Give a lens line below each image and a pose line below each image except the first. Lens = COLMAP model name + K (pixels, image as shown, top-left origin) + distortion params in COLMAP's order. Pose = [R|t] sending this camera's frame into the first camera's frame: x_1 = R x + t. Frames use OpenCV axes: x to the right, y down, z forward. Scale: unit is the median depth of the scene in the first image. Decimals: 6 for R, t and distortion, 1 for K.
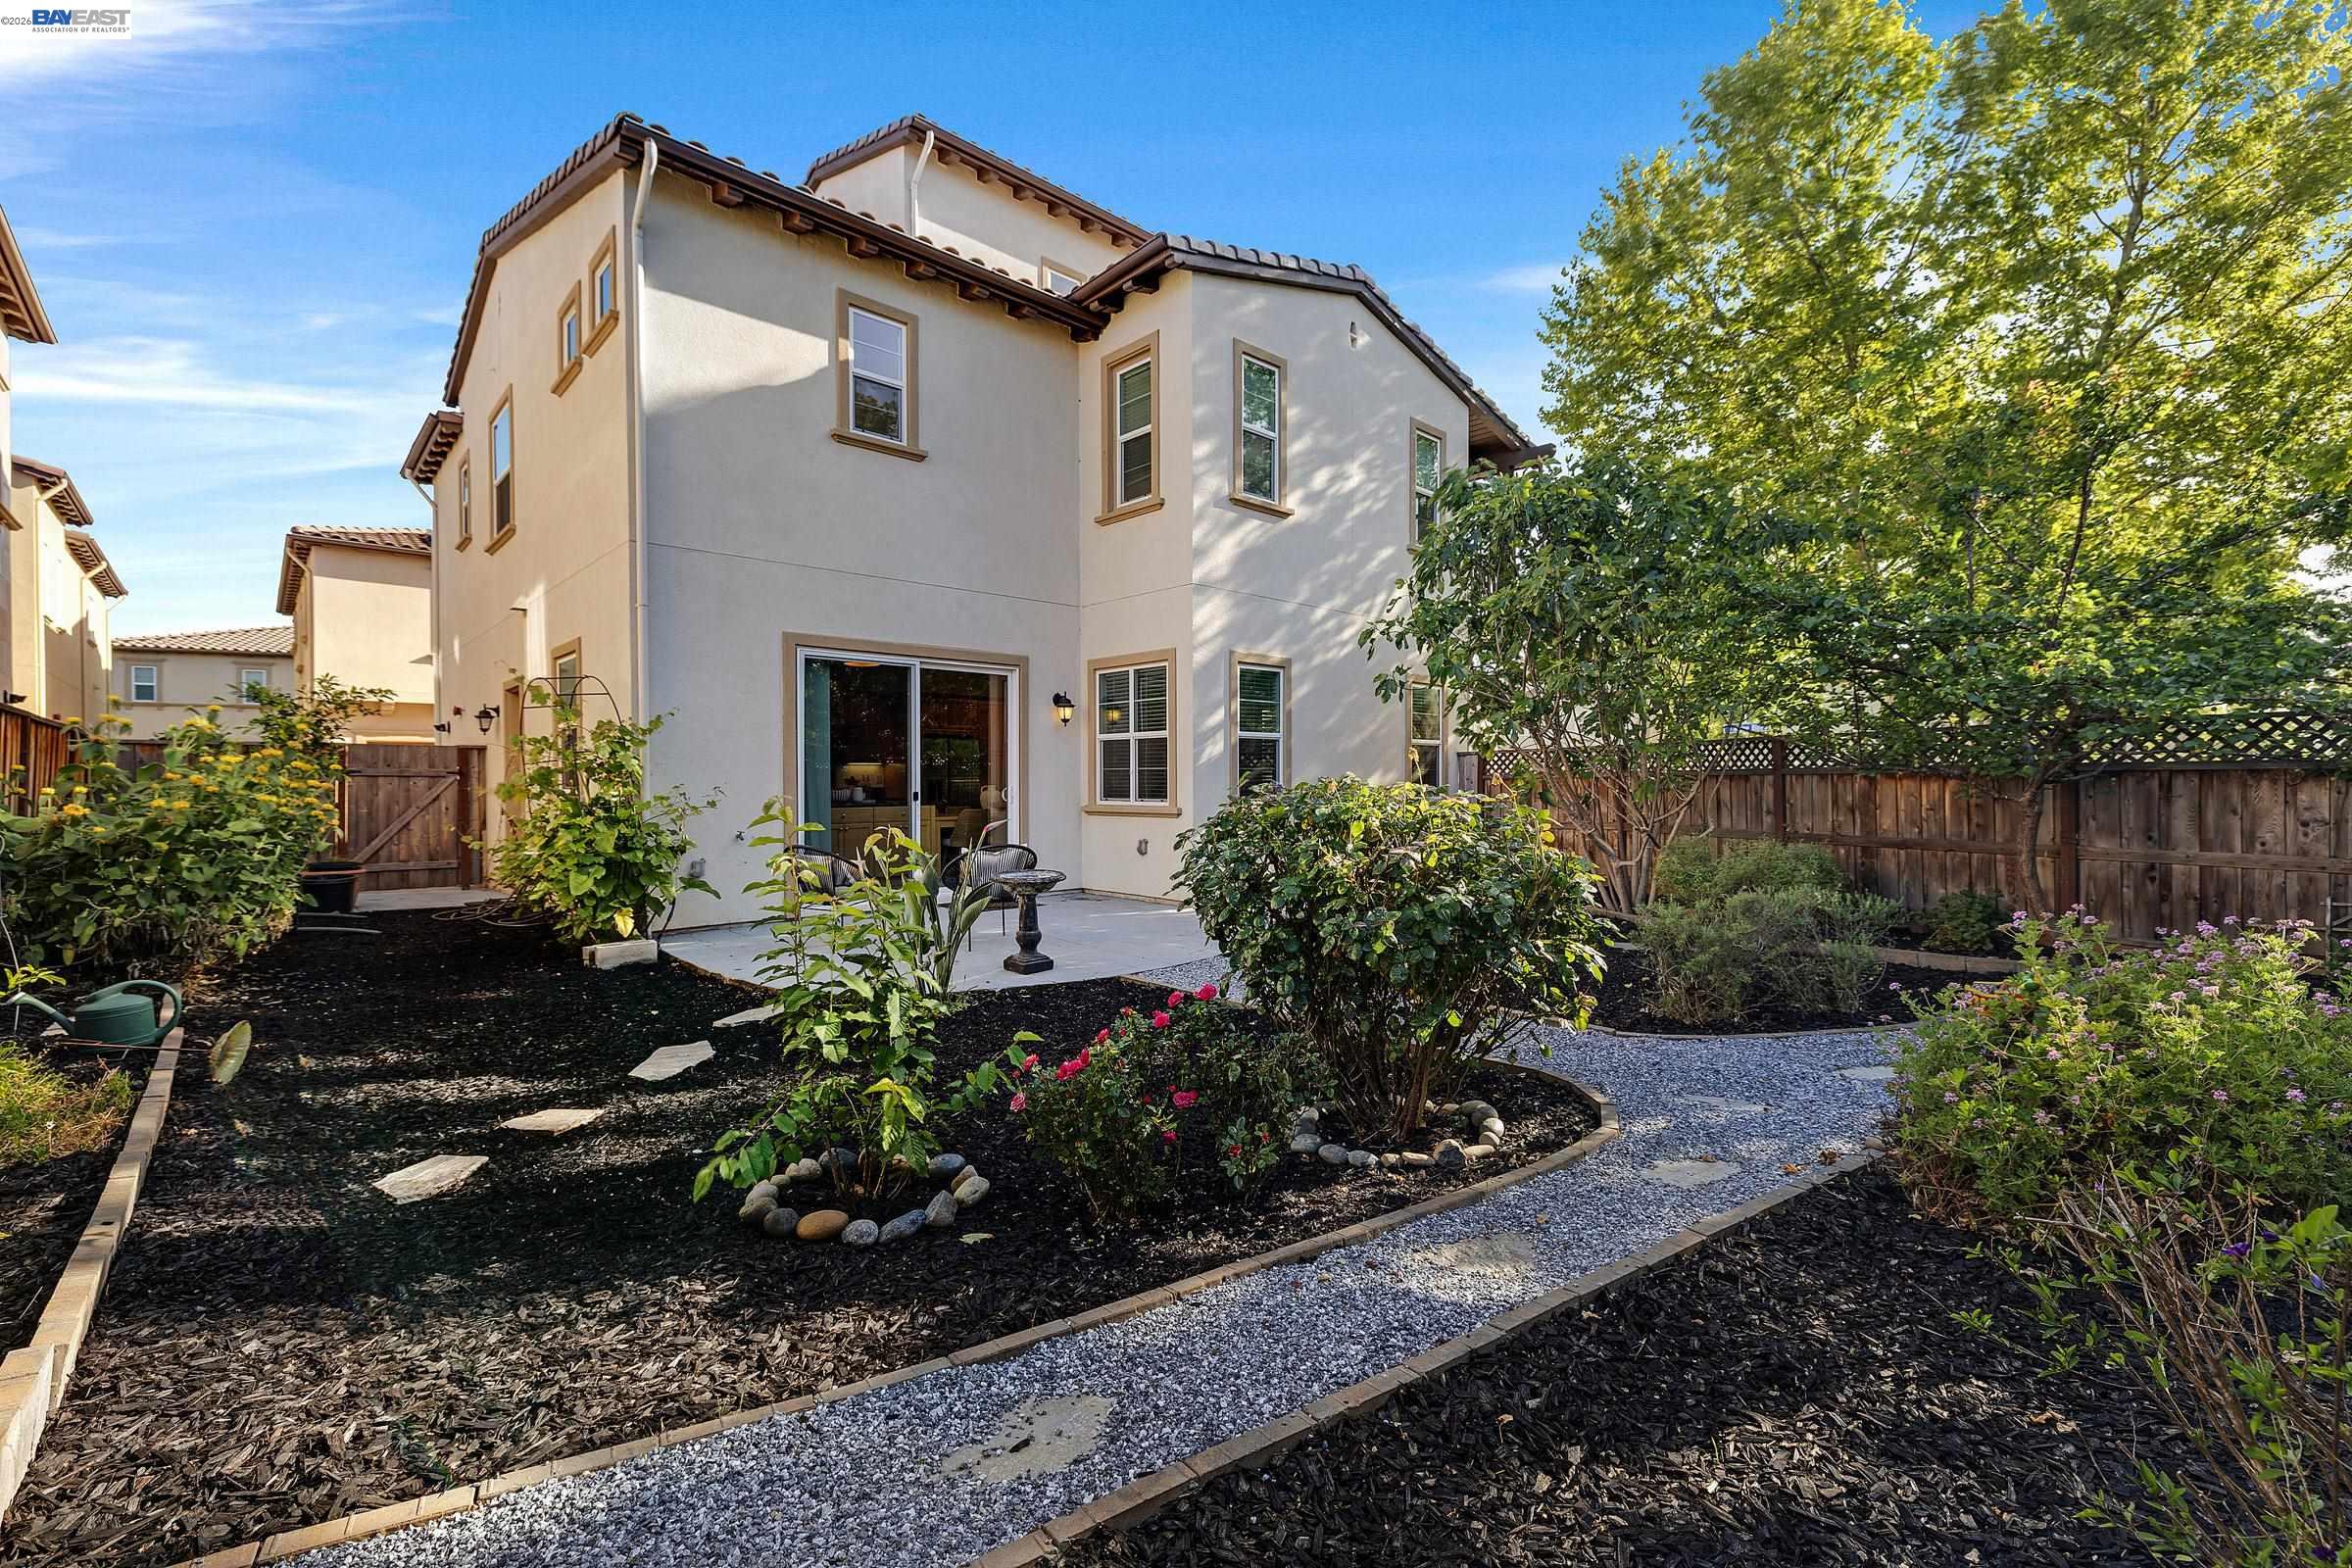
lens RADIAL K [[997.6, 0, 1176.0], [0, 997.6, 784.0], [0, 0, 1]] dist [-0.001440, -0.000419]
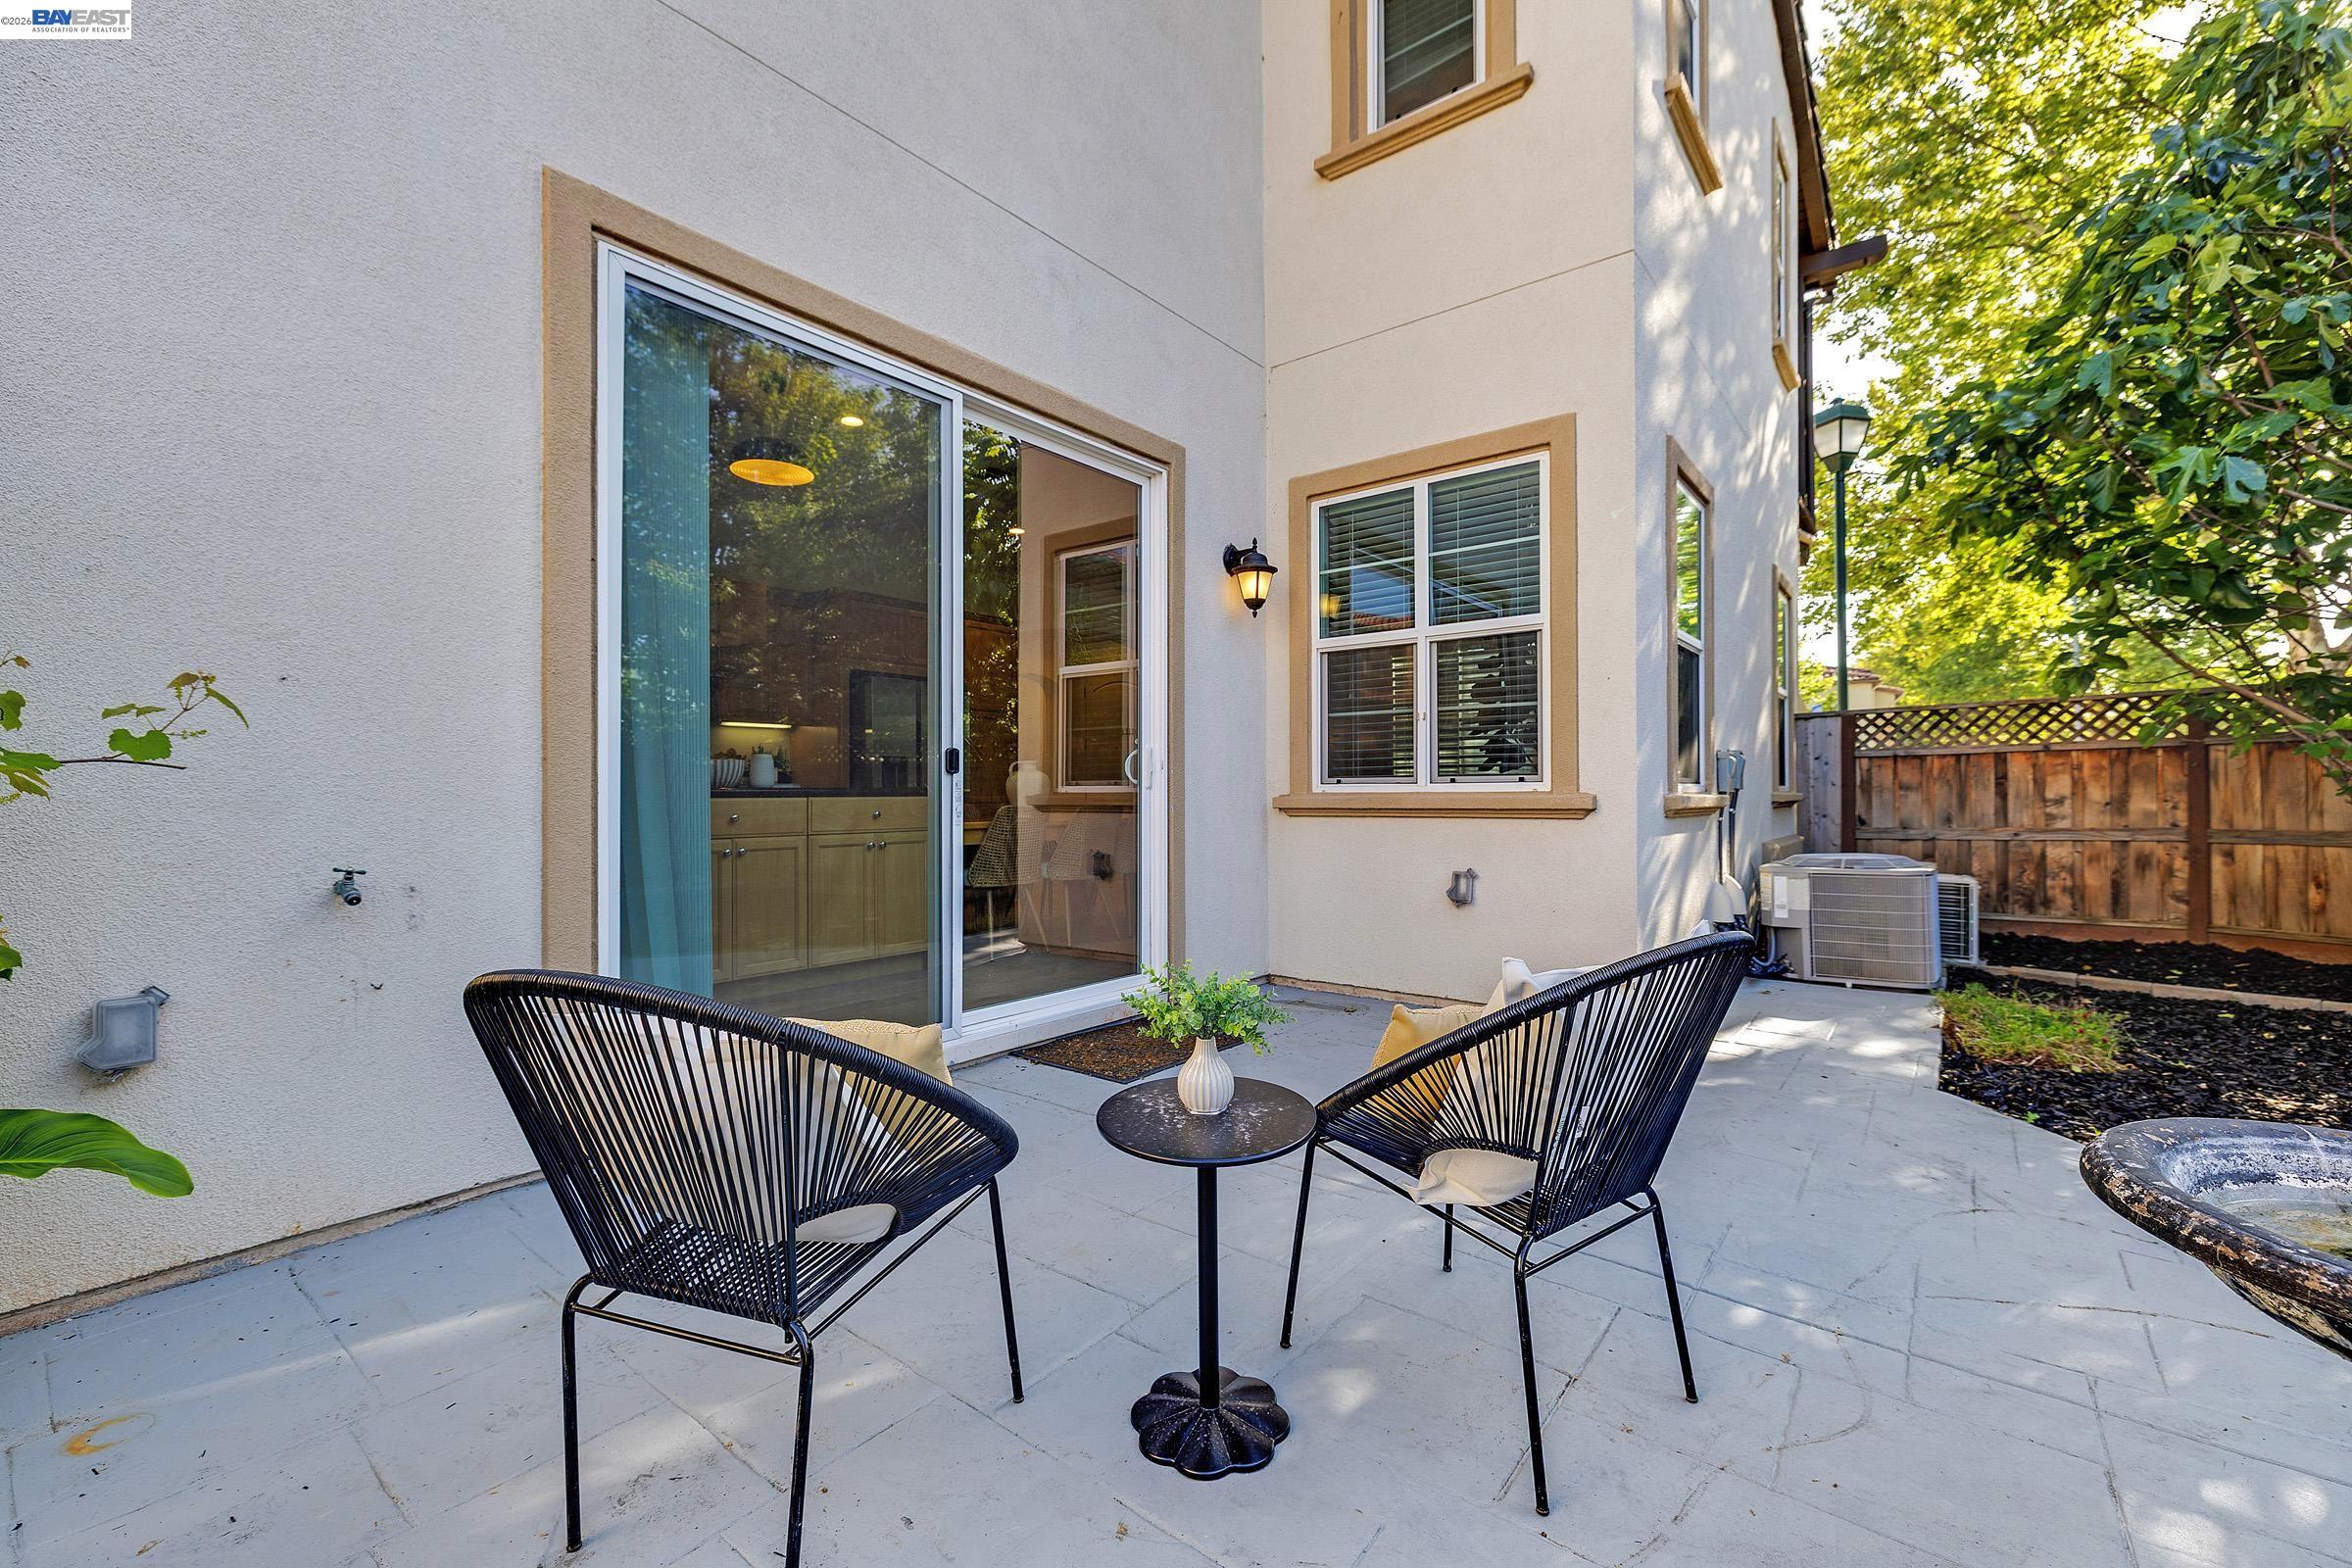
lens RADIAL K [[972.7, 0, 1170.1], [0, 972.7, 784.5], [0, 0, 1]] dist [-0.002899, -0.000754]
pose [[0.988051, -0.000024, 0.154126, -0.219281], [0.002533, 0.999867, -0.016084, 0.024587], [-0.154105, 0.016282, 0.987920, 0.591137]]
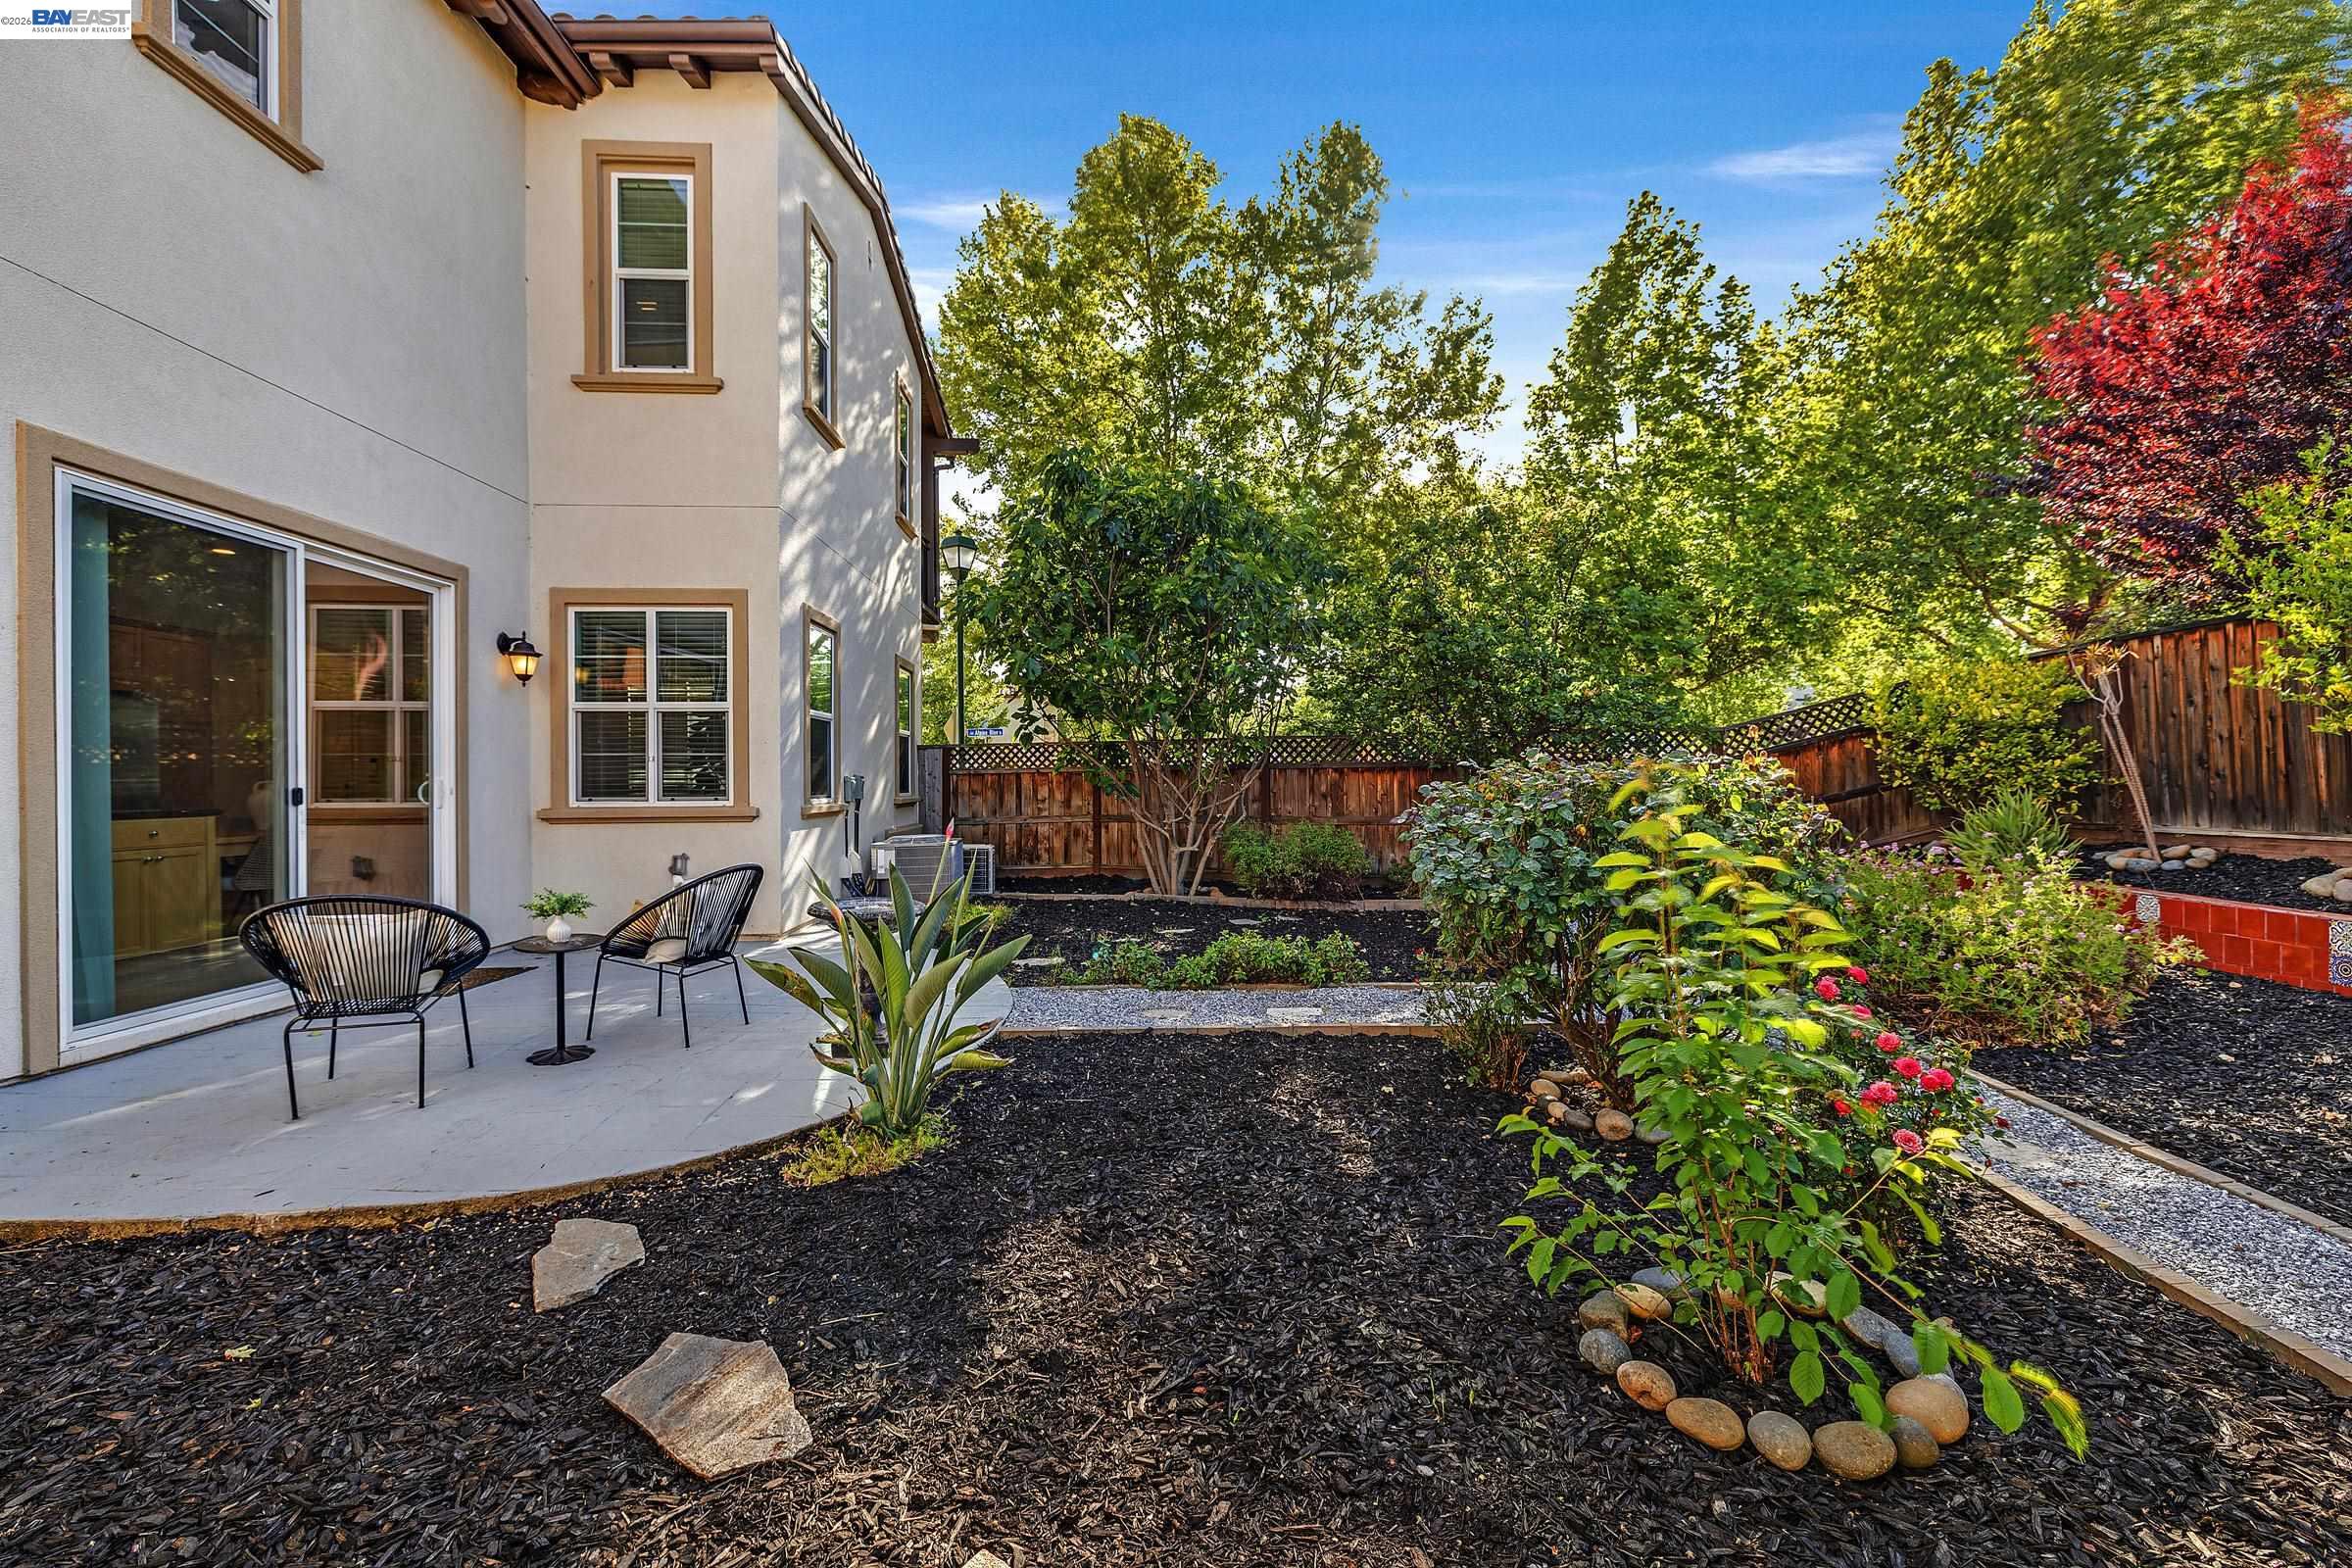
lens RADIAL K [[972.7, 0, 1170.1], [0, 972.7, 784.5], [0, 0, 1]] dist [-0.002899, -0.000754]
pose [[0.628334, -0.005255, 0.777926, -0.342235], [0.008928, 0.999960, -0.000456, 0.009450], [-0.777893, 0.007231, 0.628355, 0.293389]]
